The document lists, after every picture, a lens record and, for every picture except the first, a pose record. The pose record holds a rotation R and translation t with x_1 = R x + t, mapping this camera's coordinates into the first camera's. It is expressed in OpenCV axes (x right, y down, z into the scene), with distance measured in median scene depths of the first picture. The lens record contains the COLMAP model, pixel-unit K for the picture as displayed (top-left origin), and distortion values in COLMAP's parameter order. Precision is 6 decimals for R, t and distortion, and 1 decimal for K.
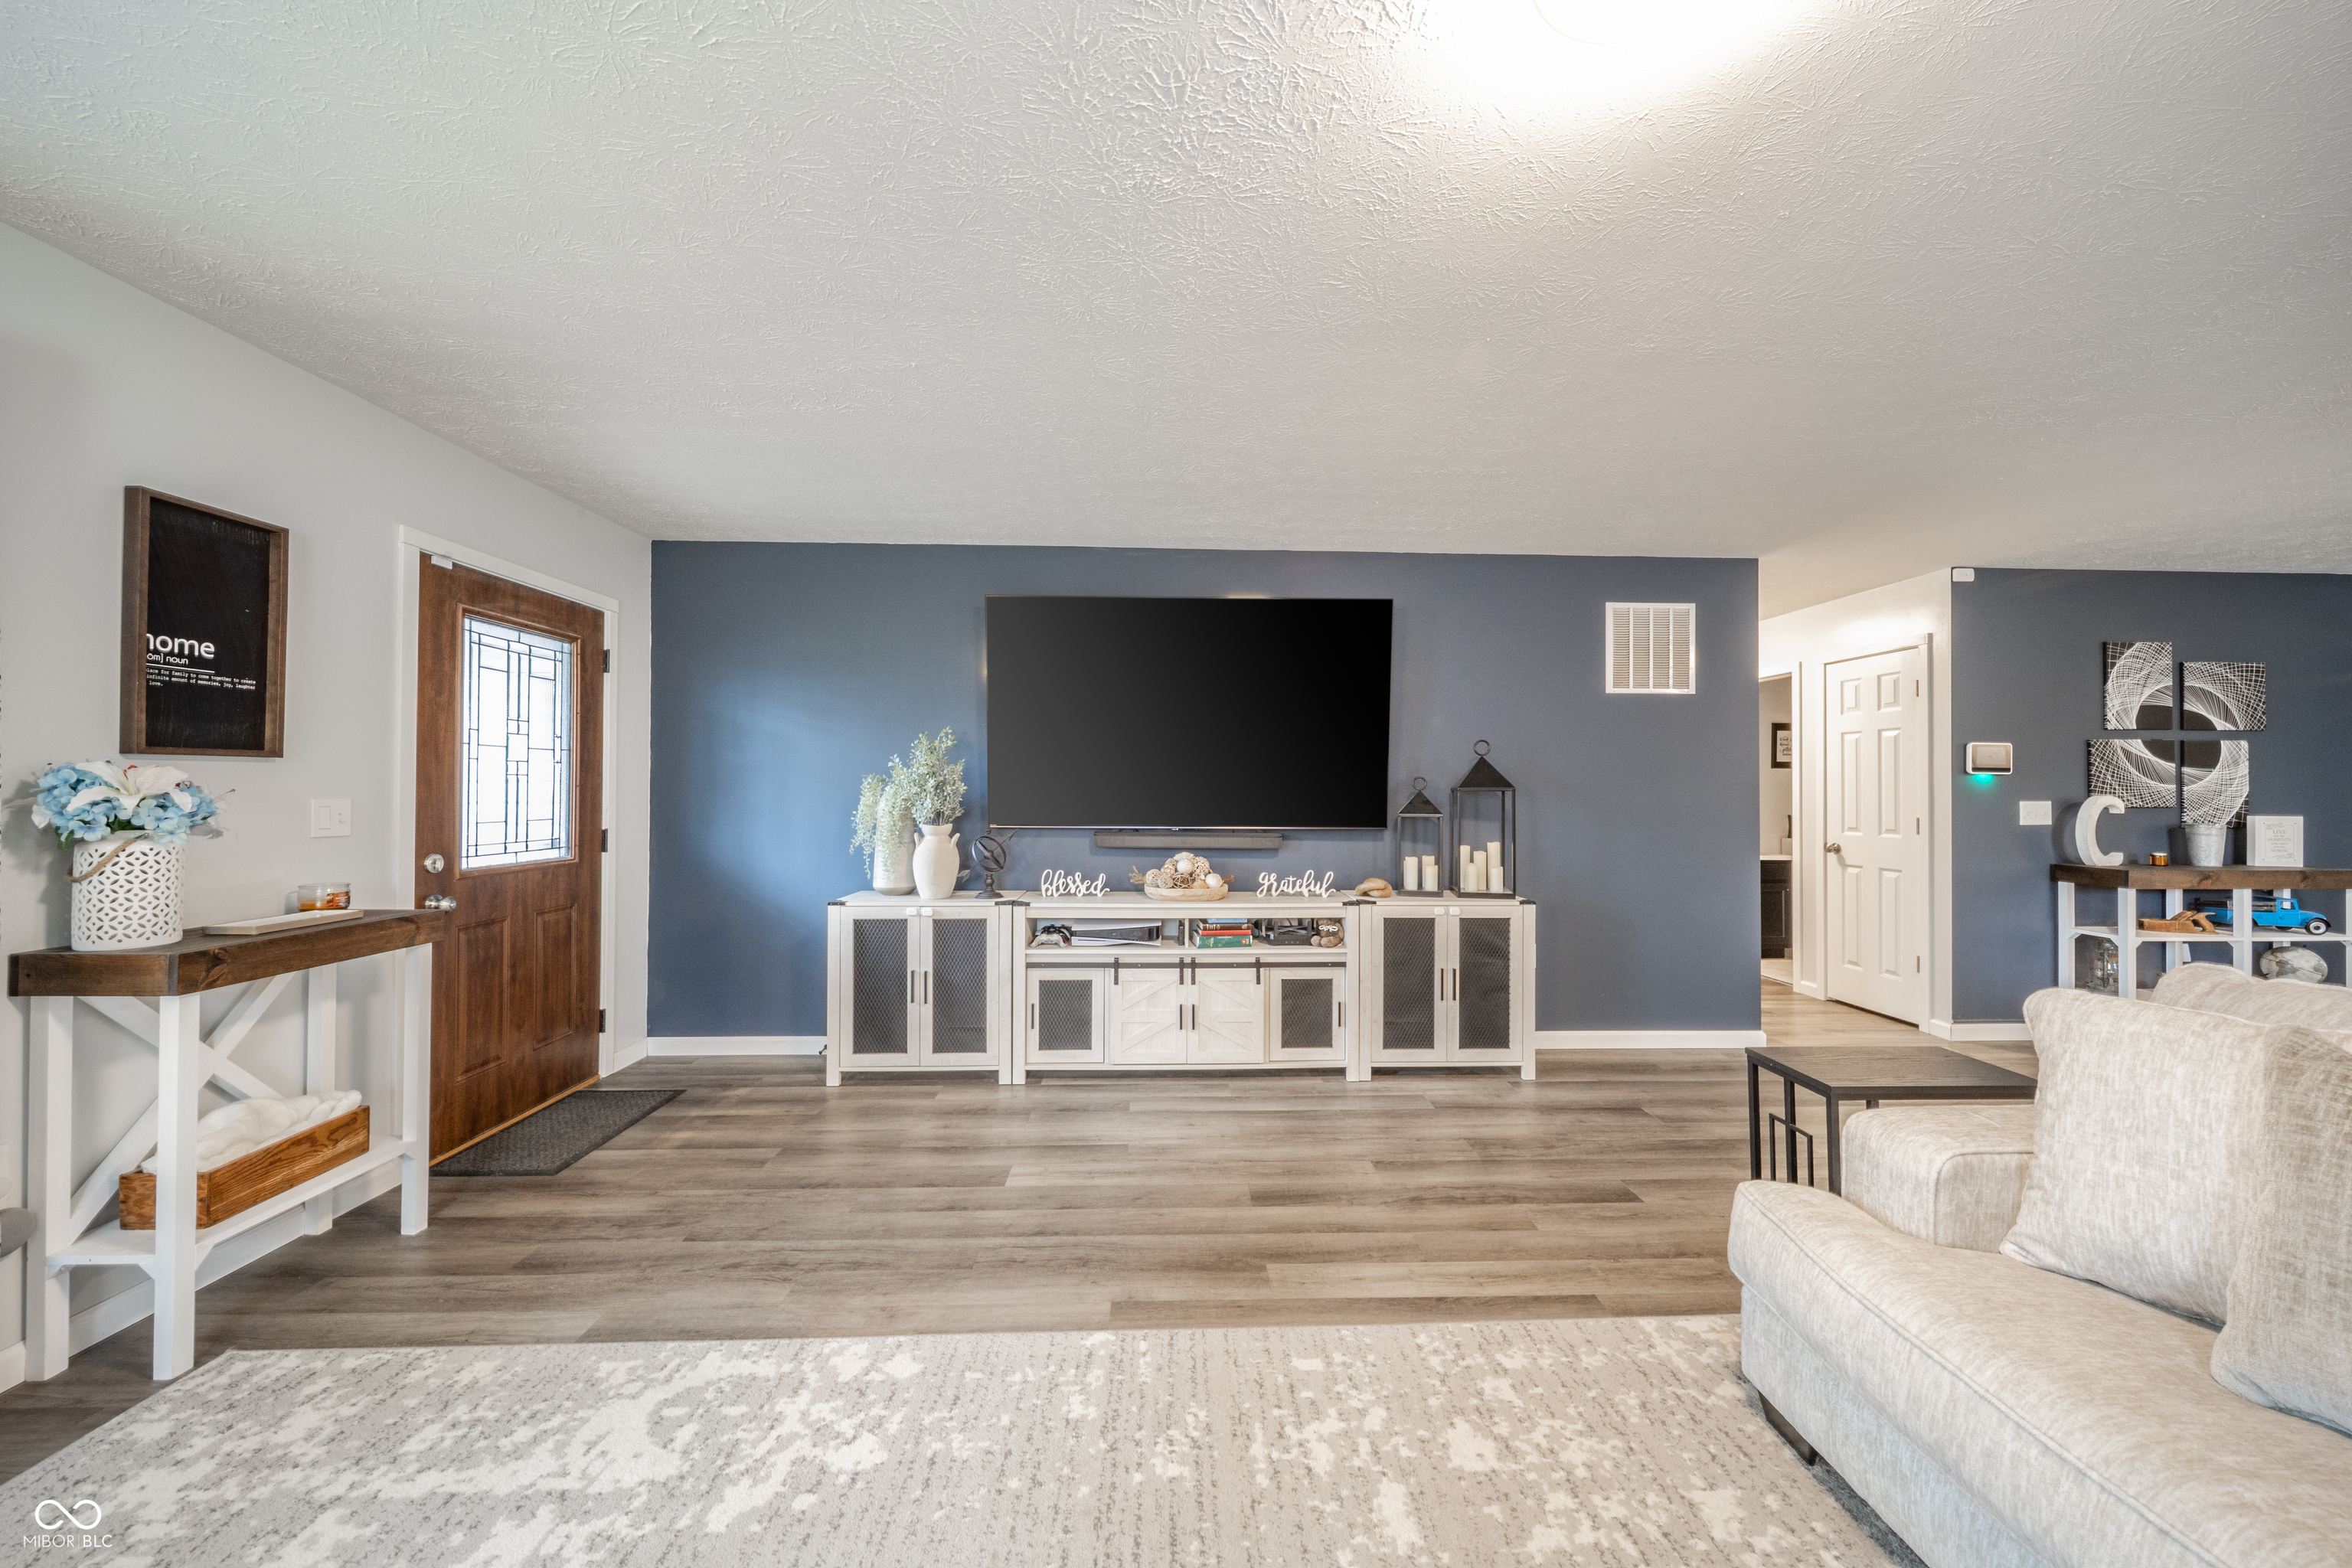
lens RADIAL K [[821.0, 0, 1175.1], [0, 821.0, 771.3], [0, 0, 1]] dist [-0.001204, -0.000342]
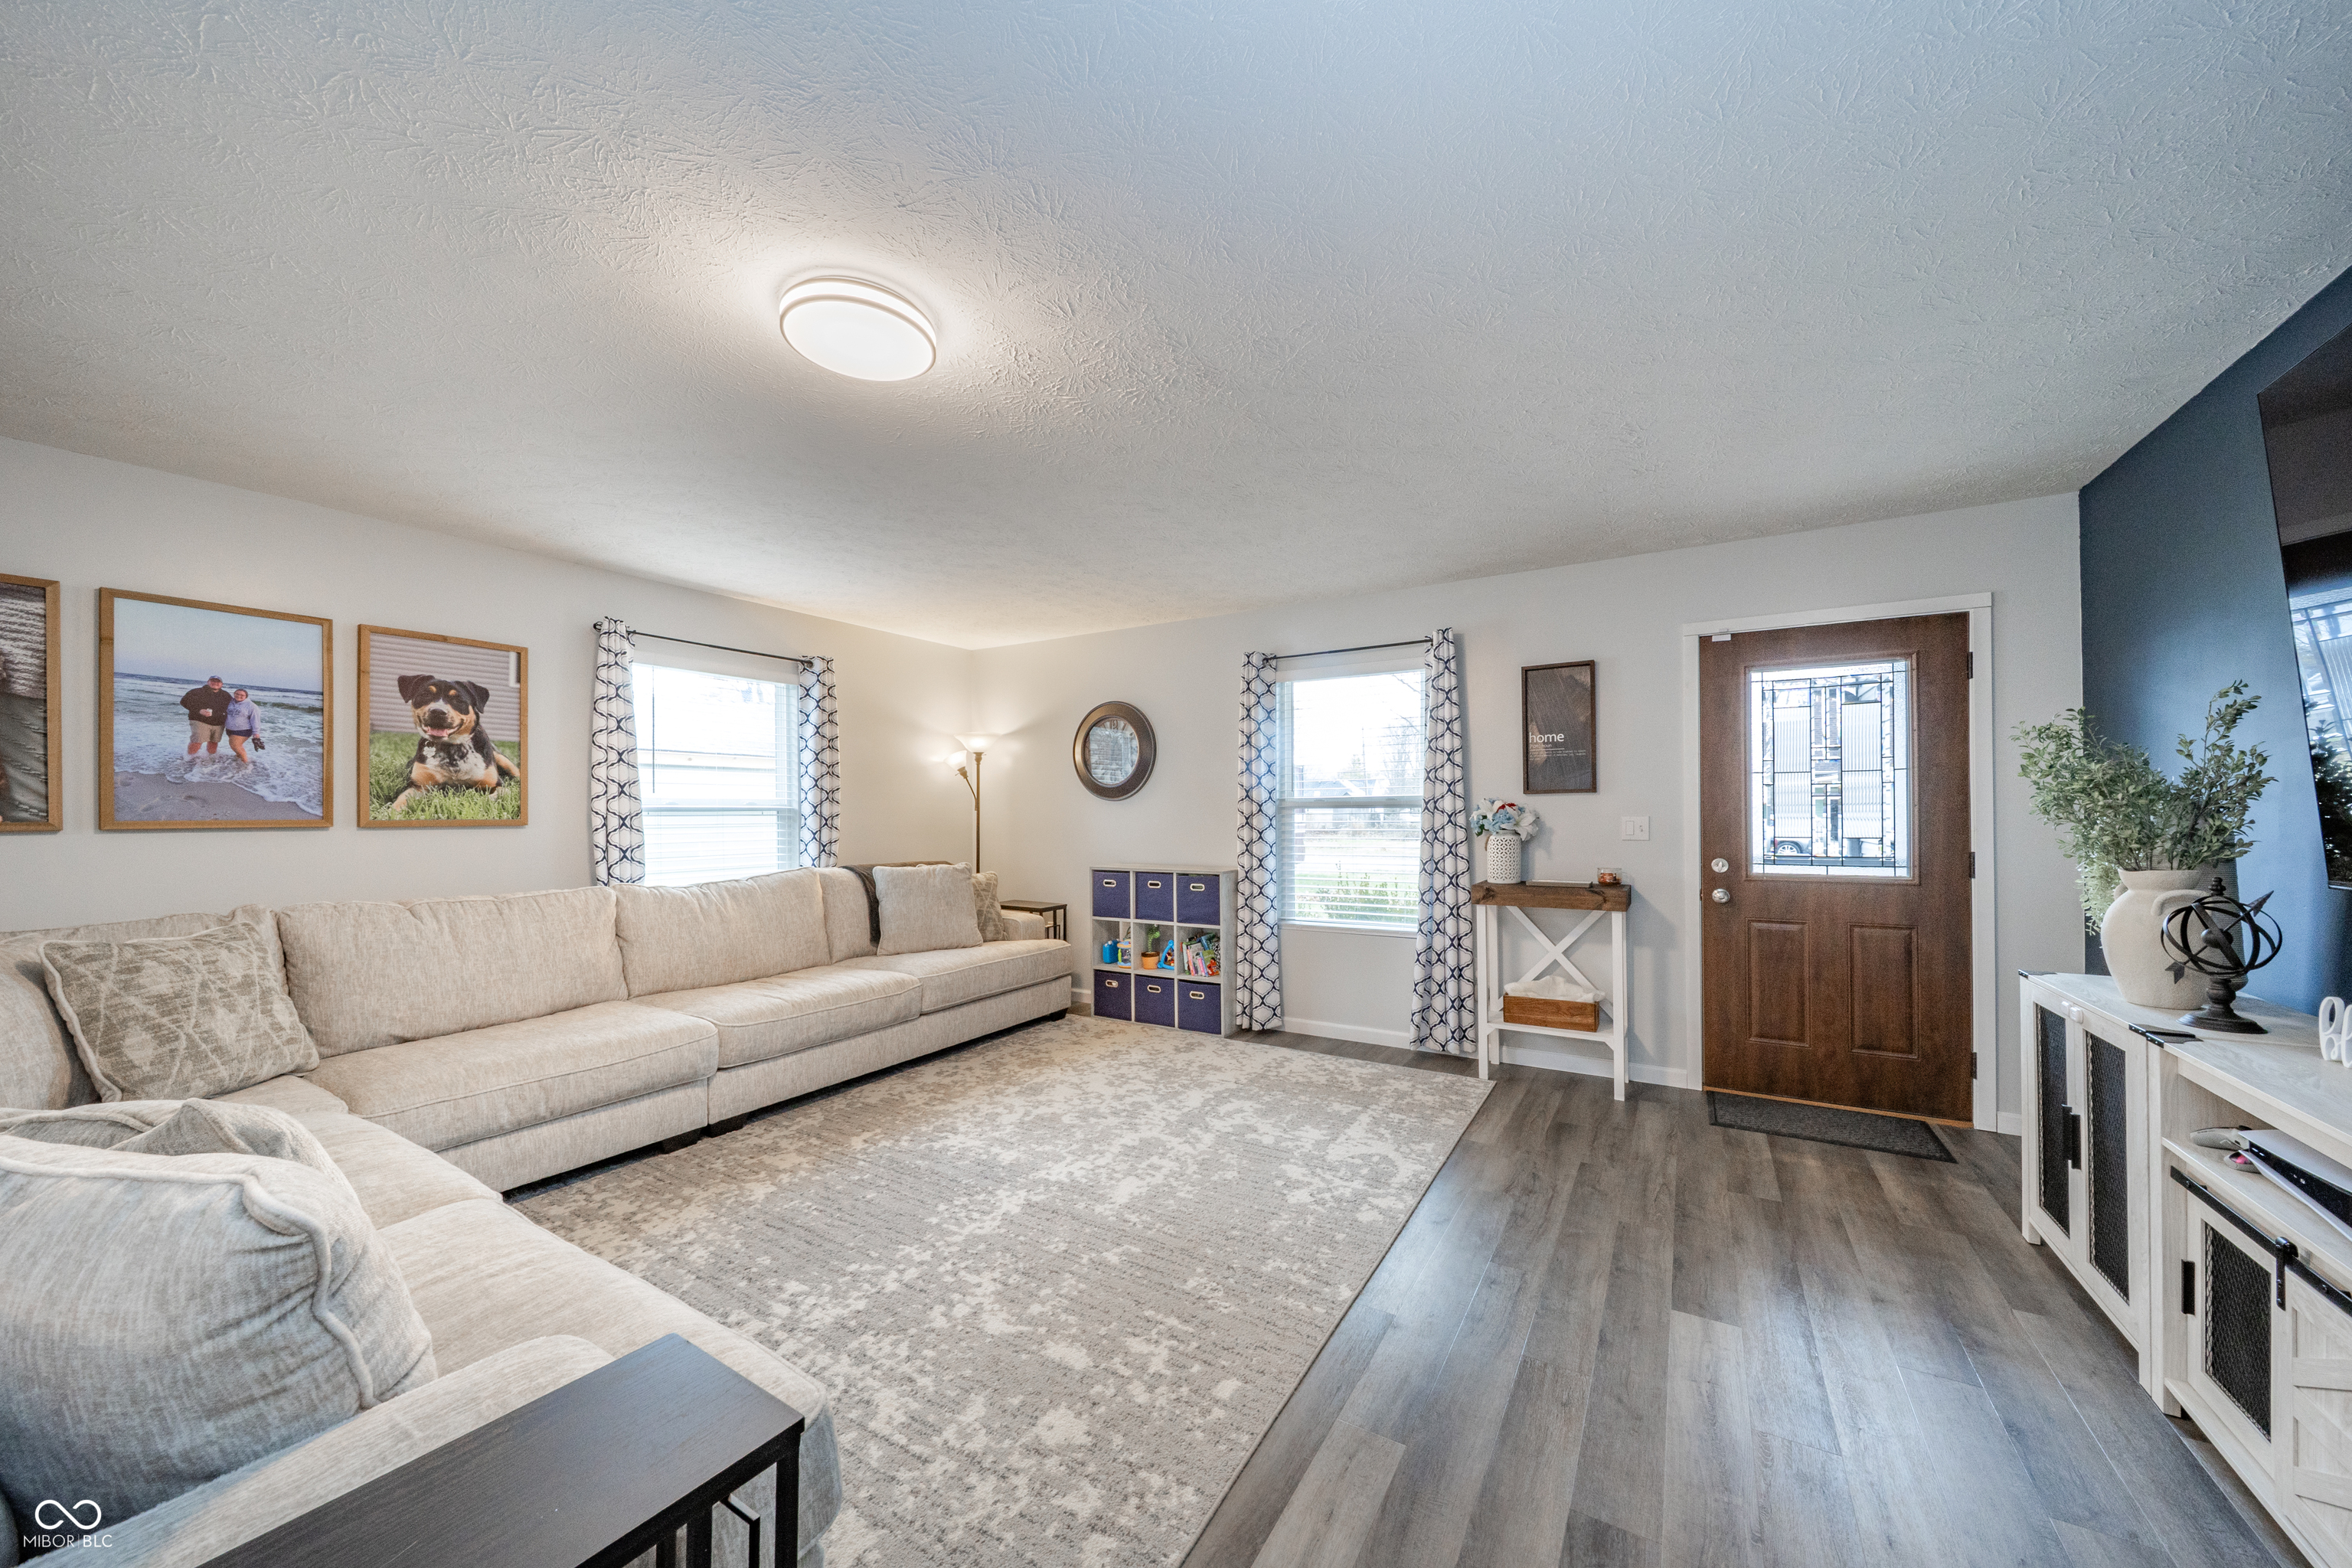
lens RADIAL K [[818.5, 0, 1202.0], [0, 818.5, 804.9], [0, 0, 1]] dist [-0.001189, -0.000181]
pose [[-0.531105, -0.008862, -0.847260, 0.634614], [0.021338, 0.999488, -0.023830, 0.026521], [0.847037, -0.030735, -0.530644, 0.945689]]
